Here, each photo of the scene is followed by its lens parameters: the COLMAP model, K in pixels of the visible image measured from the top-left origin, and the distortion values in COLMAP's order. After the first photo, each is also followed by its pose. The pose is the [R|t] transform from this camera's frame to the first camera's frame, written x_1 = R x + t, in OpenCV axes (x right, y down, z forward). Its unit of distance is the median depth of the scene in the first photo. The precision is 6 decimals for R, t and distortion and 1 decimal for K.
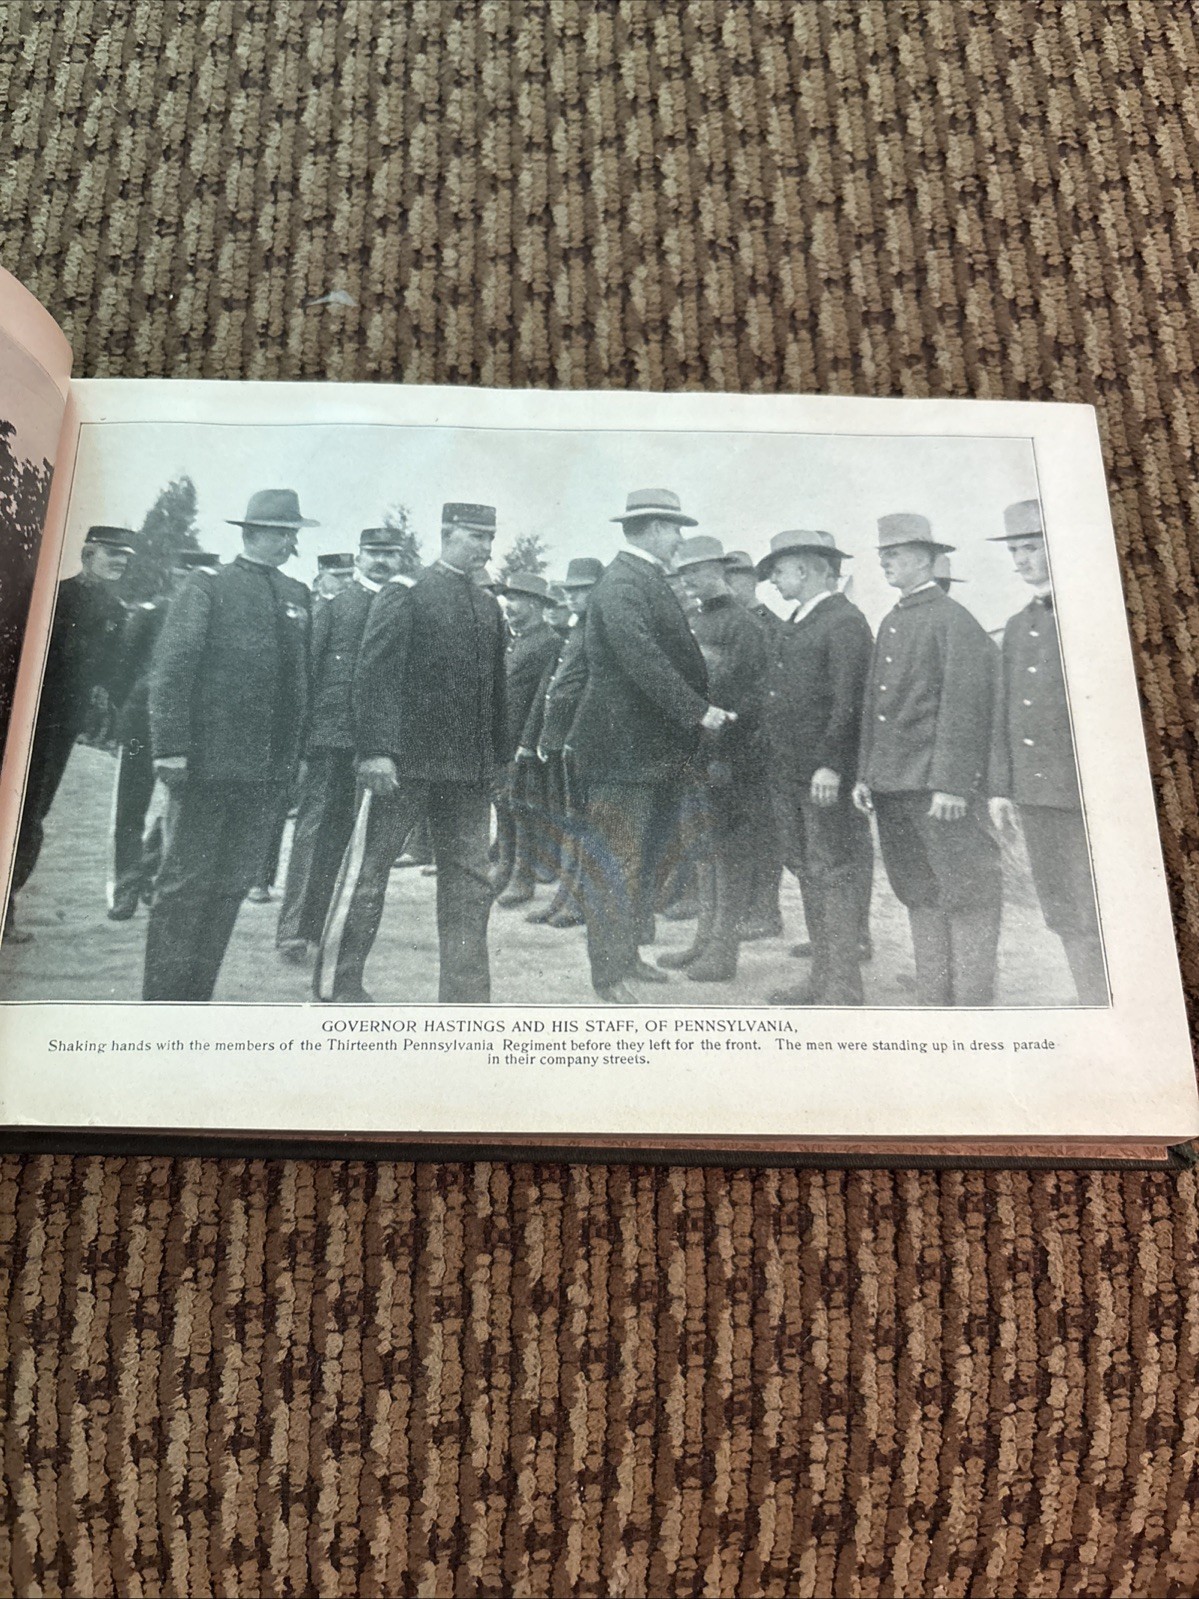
lens RADIAL K [[1333.9, 0, 599.5], [0, 1333.9, 799.5], [0, 0, 1]] dist [0.042906, -0.102393]
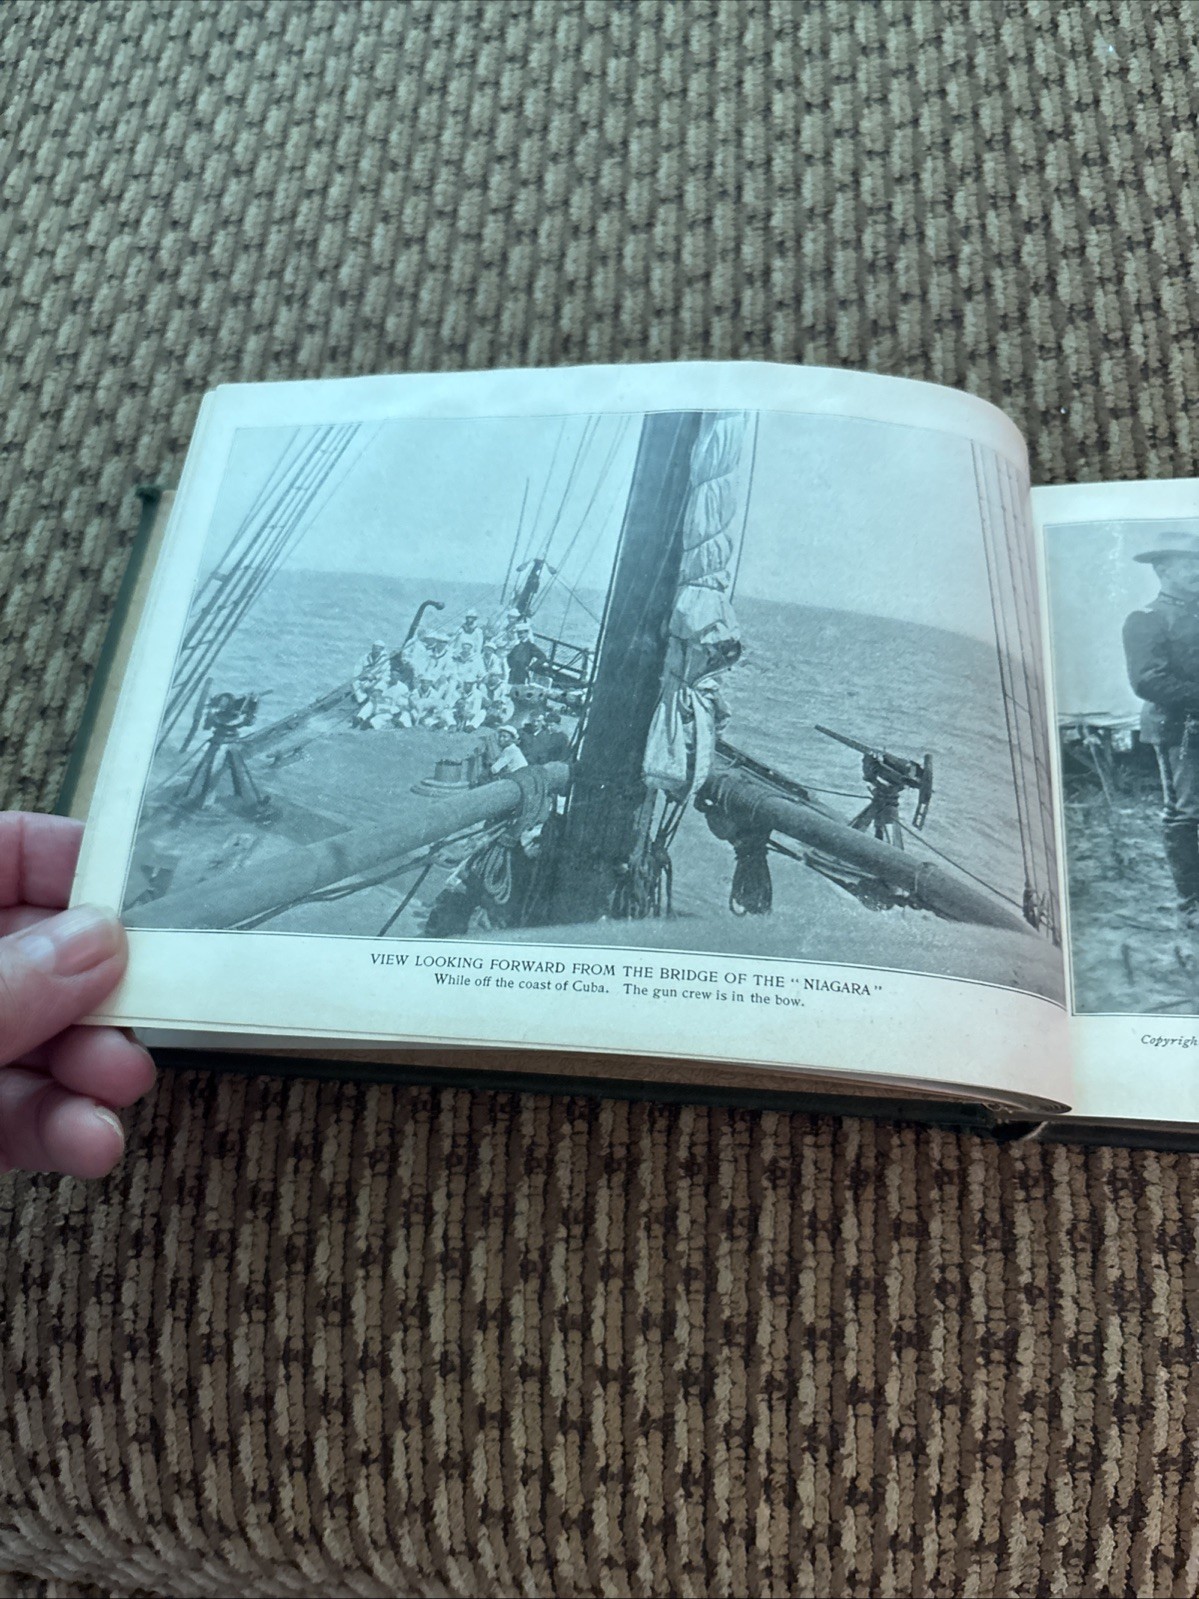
lens RADIAL K [[1351.6, 0, 576.2], [0, 1351.6, 767.0], [0, 0, 1]] dist [0.057168, -0.133406]
pose [[0.967672, -0.009761, -0.252022, -0.550148], [-0.008170, 0.997513, -0.070006, 0.021805], [0.252078, 0.069802, 0.965186, -0.274113]]
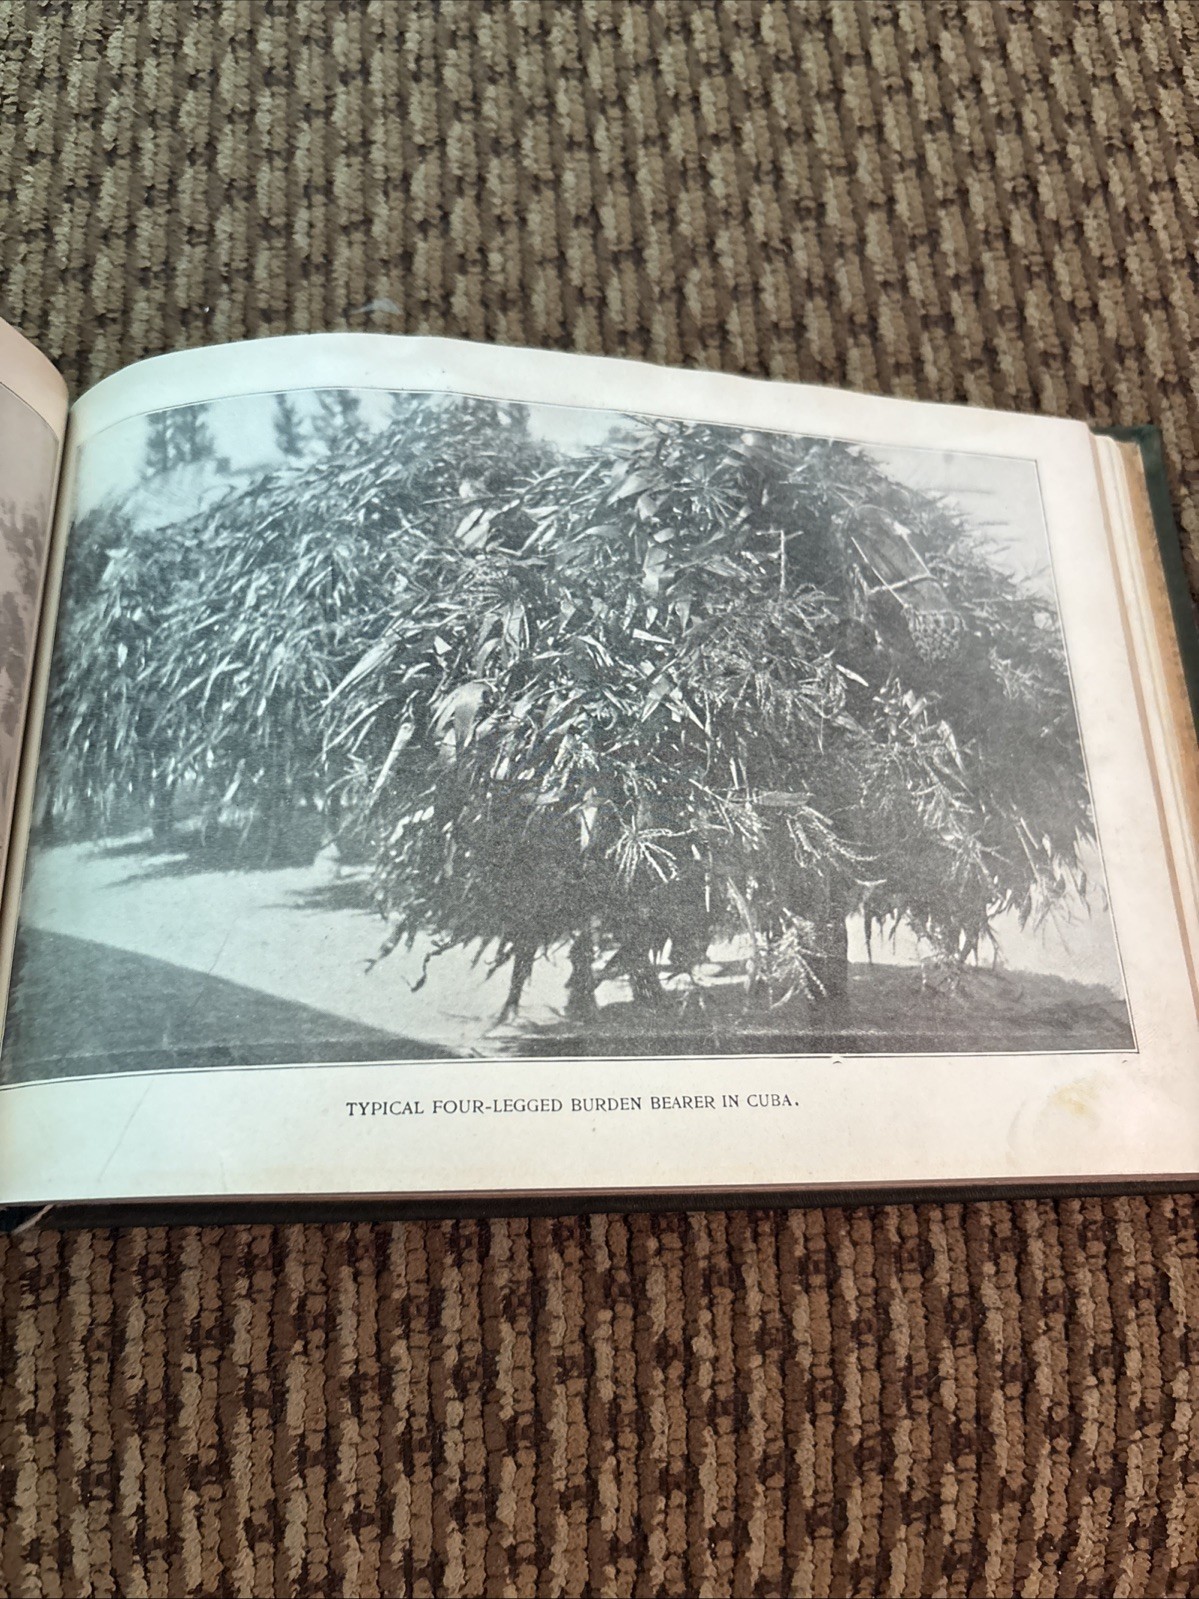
lens RADIAL K [[1318.4, 0, 599.5], [0, 1318.4, 799.5], [0, 0, 1]] dist [0.071380, -0.154055]
pose [[0.998255, -0.029034, 0.051425, -0.126724], [0.028339, 0.999498, 0.014190, -0.040811], [-0.051811, -0.012708, 0.998576, 0.049829]]
